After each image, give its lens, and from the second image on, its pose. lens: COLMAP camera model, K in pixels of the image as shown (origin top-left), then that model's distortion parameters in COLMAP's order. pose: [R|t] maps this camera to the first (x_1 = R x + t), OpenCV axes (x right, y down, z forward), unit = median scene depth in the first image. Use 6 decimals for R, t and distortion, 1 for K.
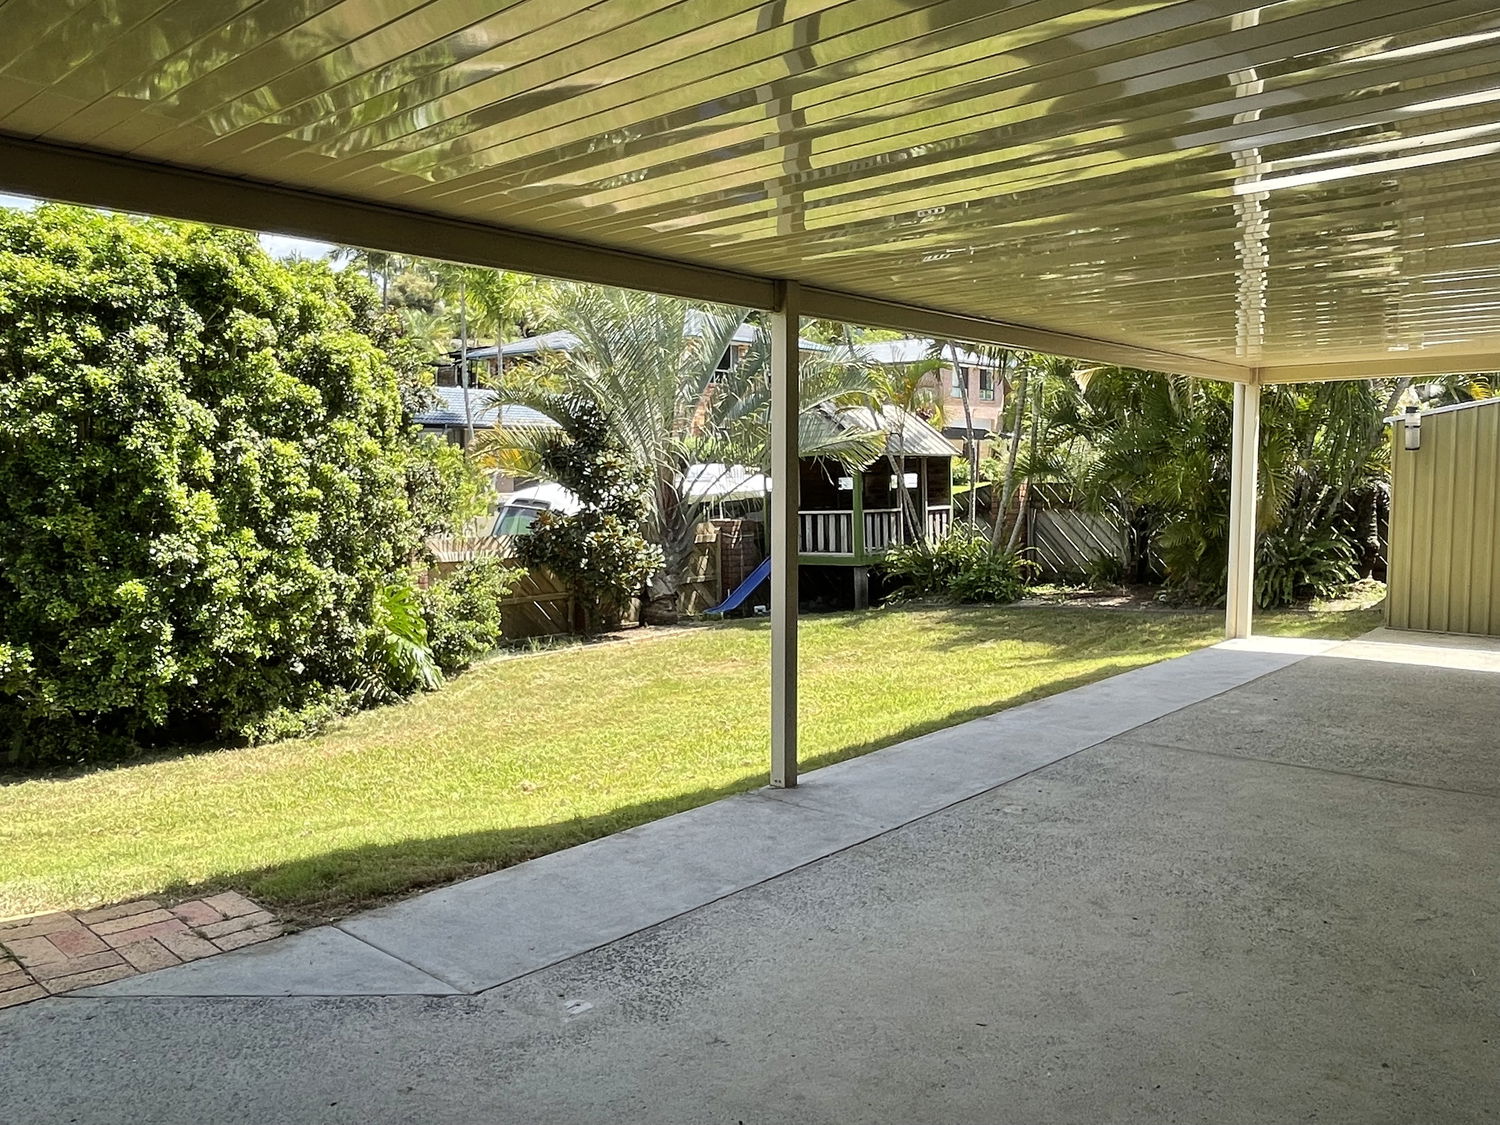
lens RADIAL K [[1152.8, 0, 755.4], [0, 1152.8, 564.9], [0, 0, 1]] dist [-0.009648, -0.001333]
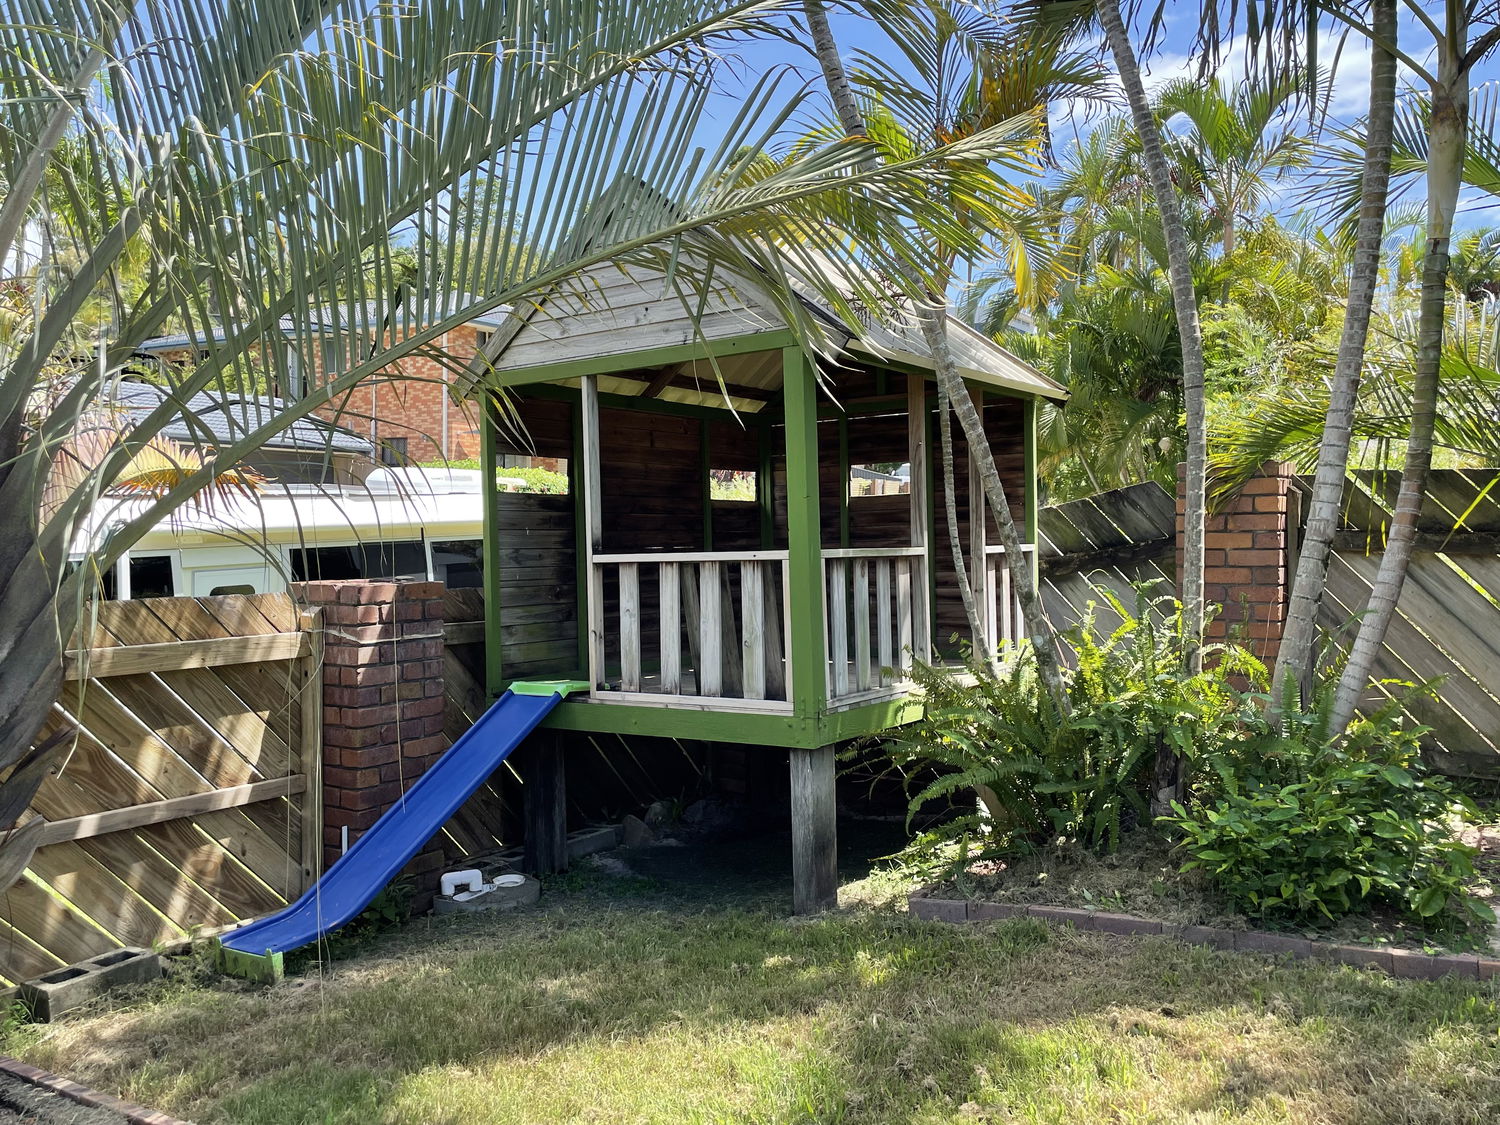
lens RADIAL K [[1218.8, 0, 748.7], [0, 1218.8, 558.1], [0, 0, 1]] dist [0.007624, -0.002823]
pose [[0.989267, 0.005006, 0.146033, 0.061539], [0.003823, 0.998184, -0.060118, -0.052094], [-0.146069, 0.060031, 0.987451, 1.343801]]
